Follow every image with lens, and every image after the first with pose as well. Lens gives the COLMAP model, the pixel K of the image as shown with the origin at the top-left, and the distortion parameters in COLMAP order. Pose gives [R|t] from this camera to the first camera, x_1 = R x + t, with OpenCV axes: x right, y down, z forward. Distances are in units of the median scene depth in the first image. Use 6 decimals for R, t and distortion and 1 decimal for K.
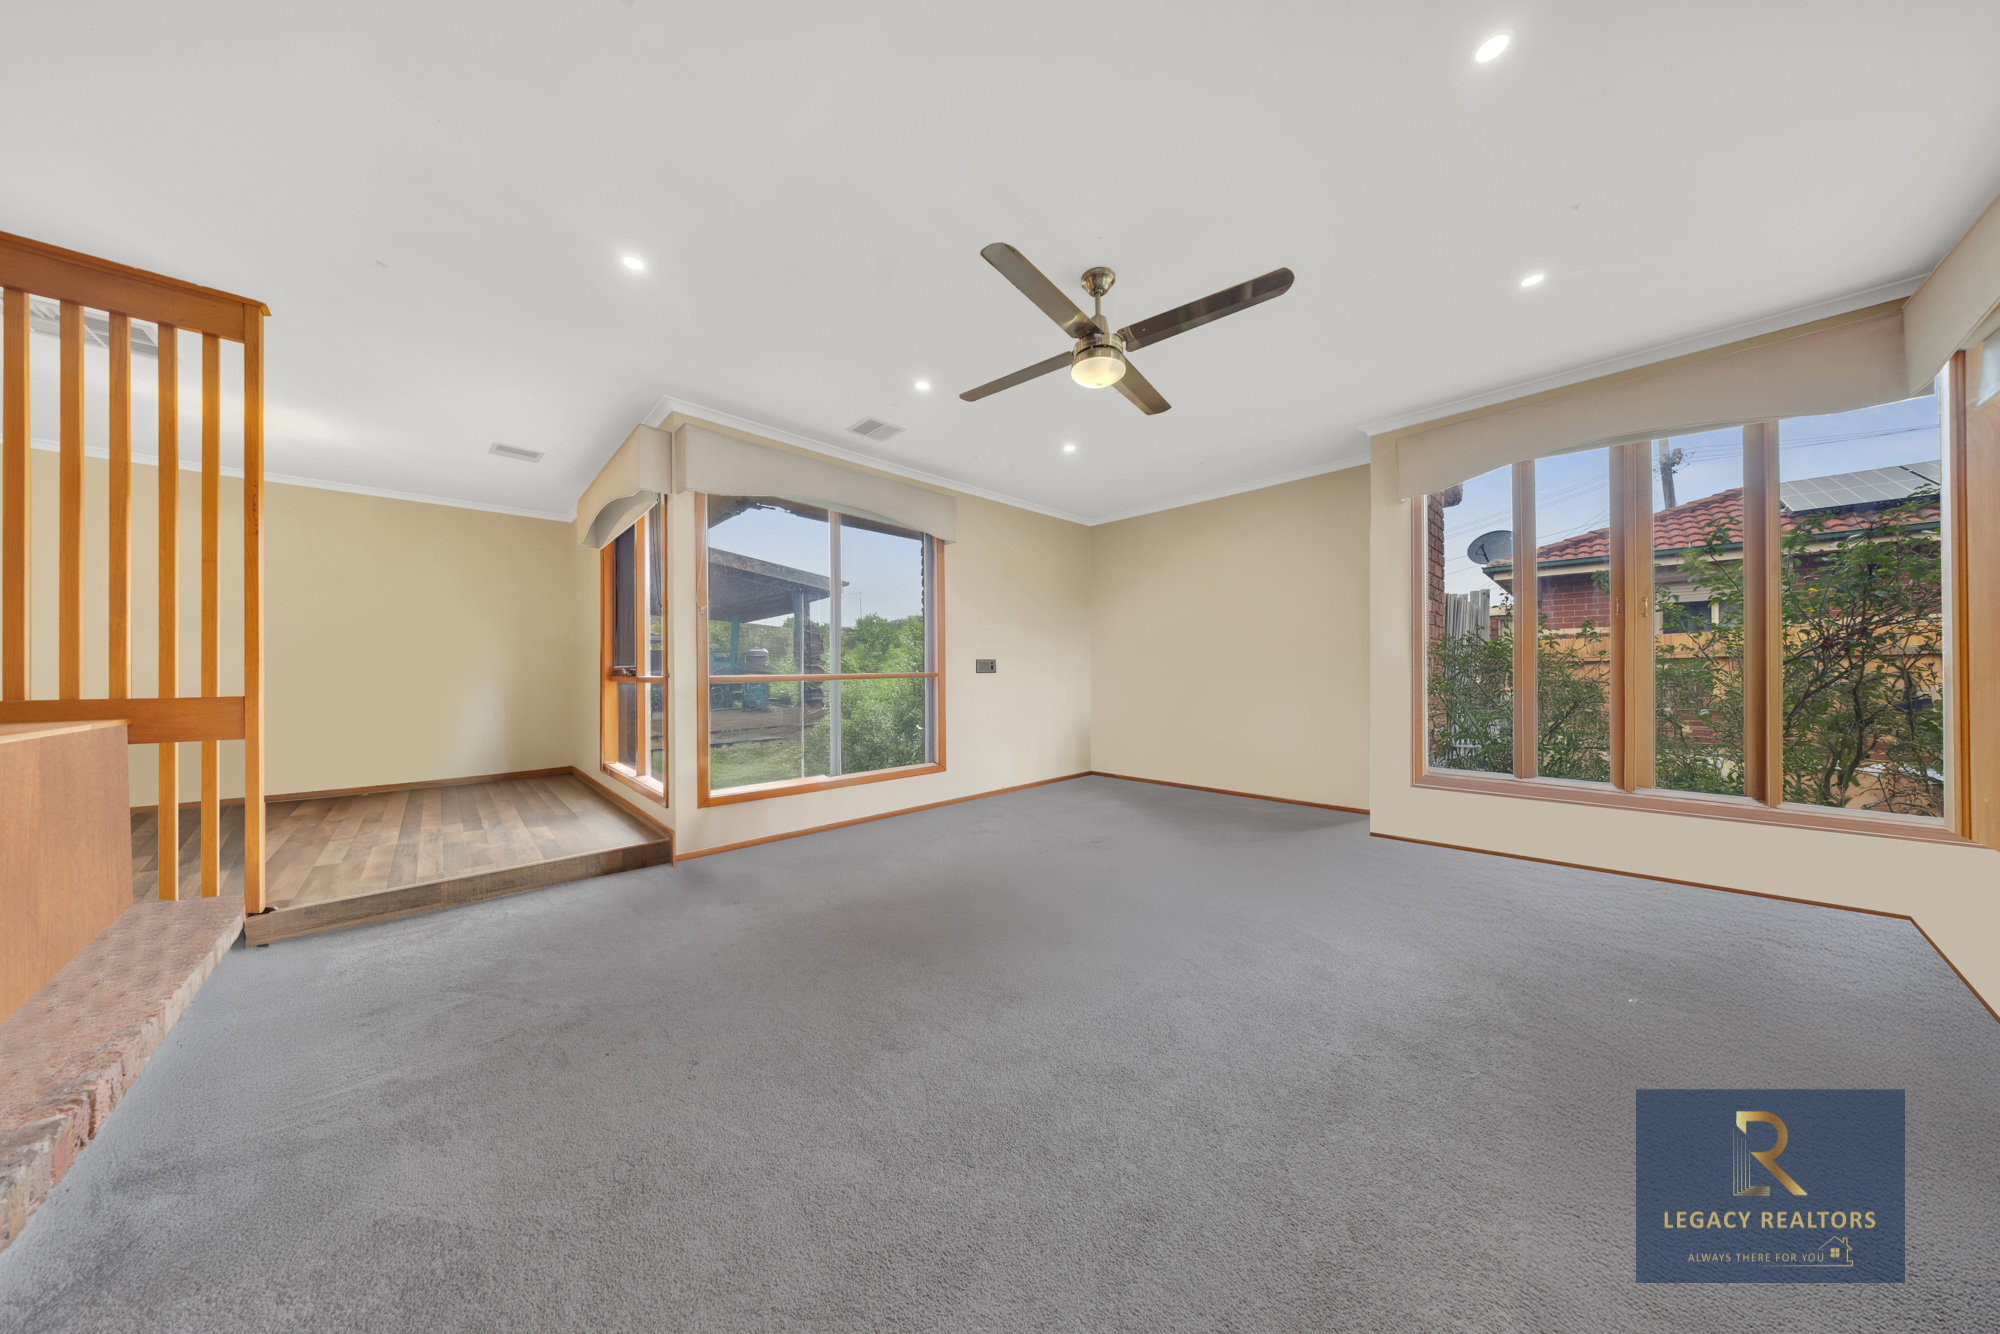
lens RADIAL K [[647.5, 0, 1000.0], [0, 647.5, 667.0], [0, 0, 1]] dist [0.000876, 0.000059]
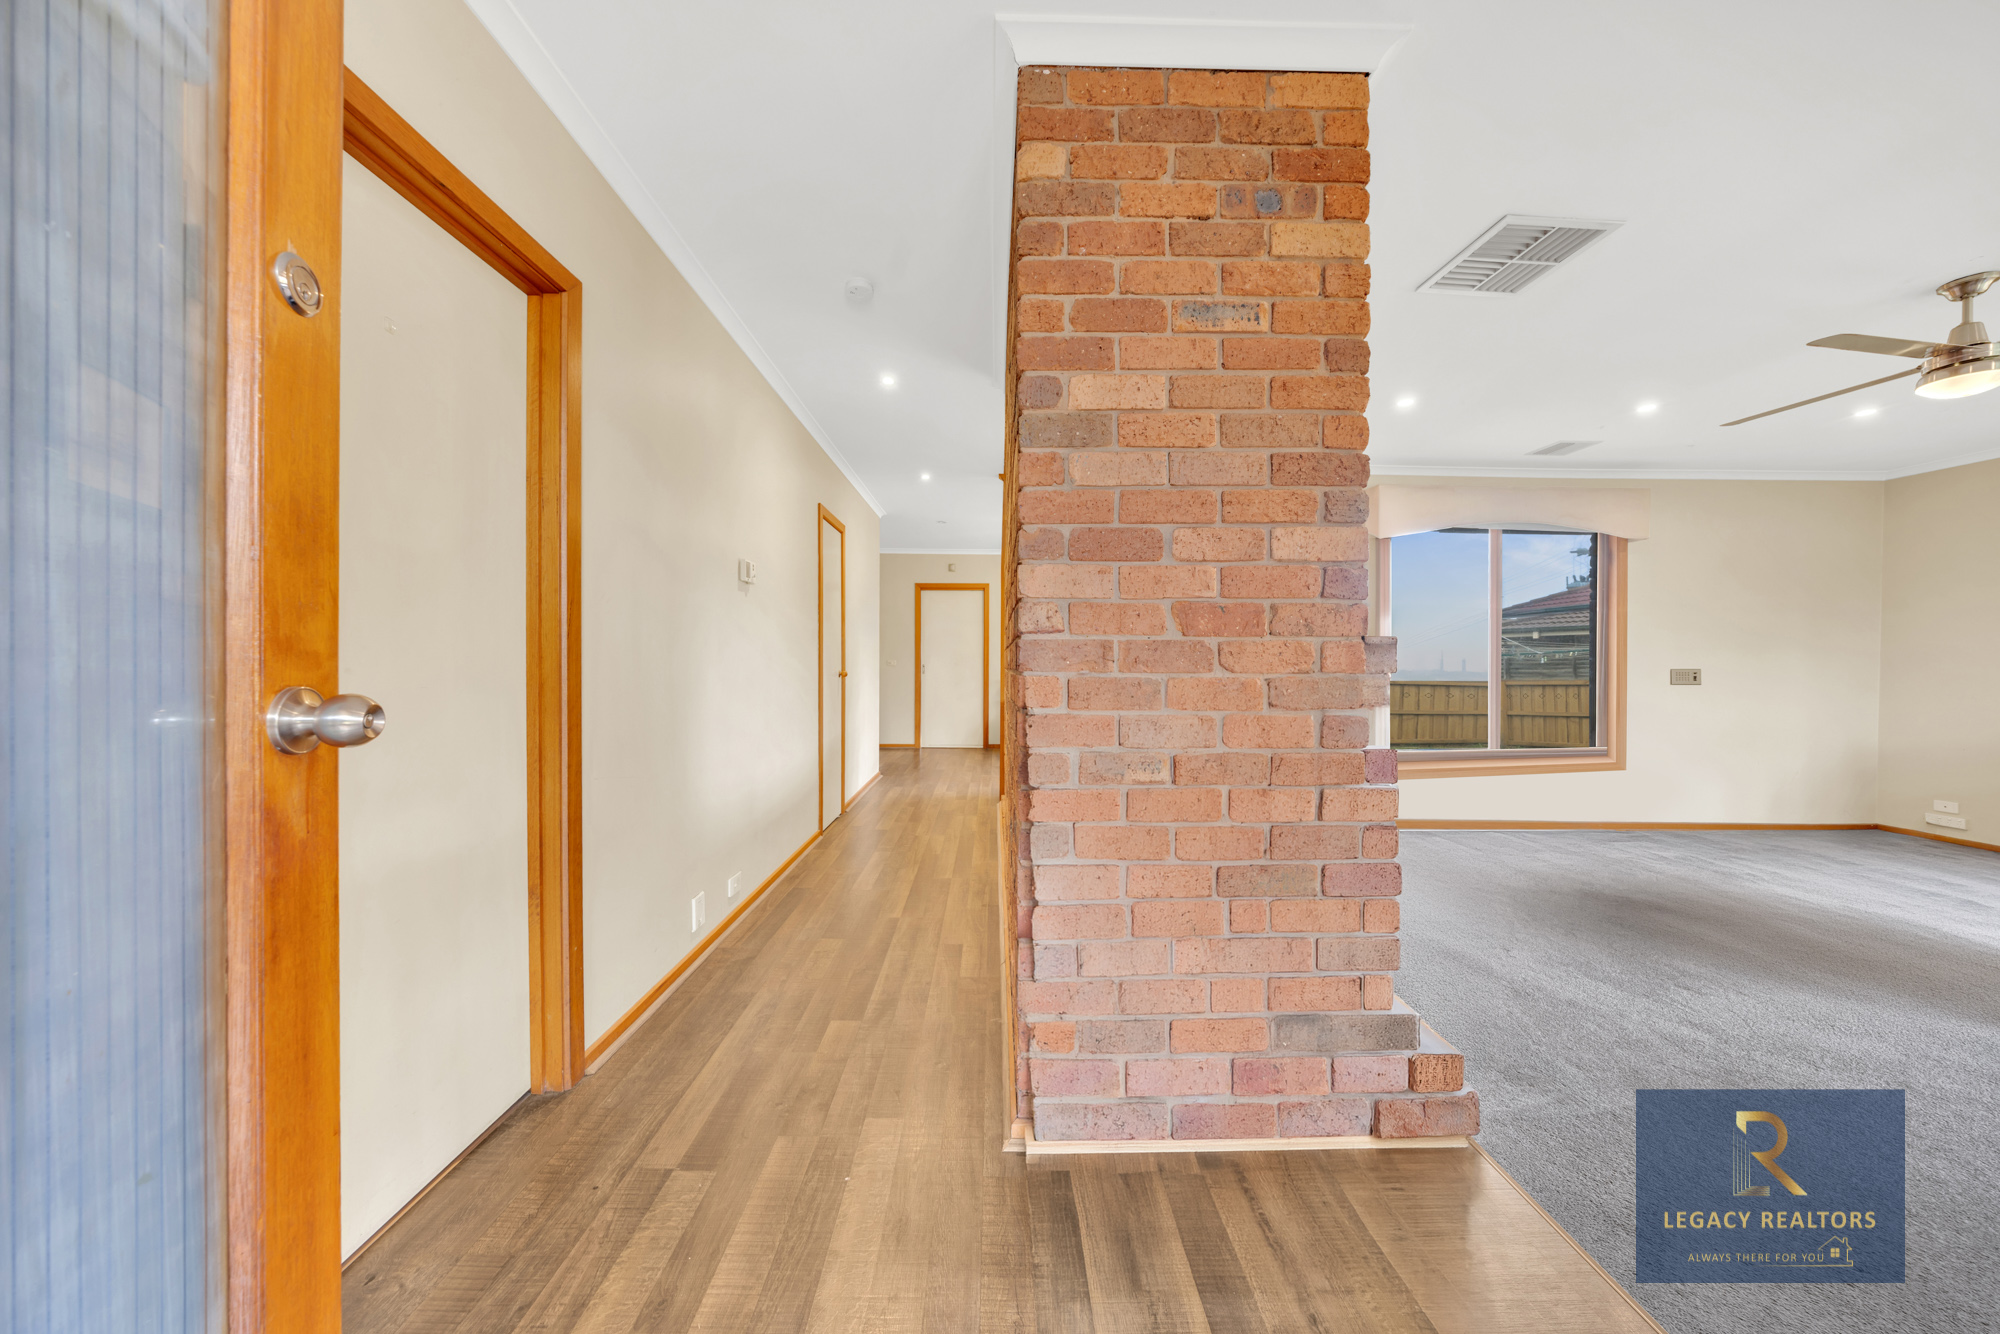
lens RADIAL K [[647.5, 0, 1000.0], [0, 647.5, 667.0], [0, 0, 1]] dist [0.000876, 0.000059]
pose [[0.715180, 0.013650, -0.698807, -0.078295], [-0.008231, 0.999904, 0.011108, -0.018270], [0.698892, -0.002192, 0.715224, -0.273286]]
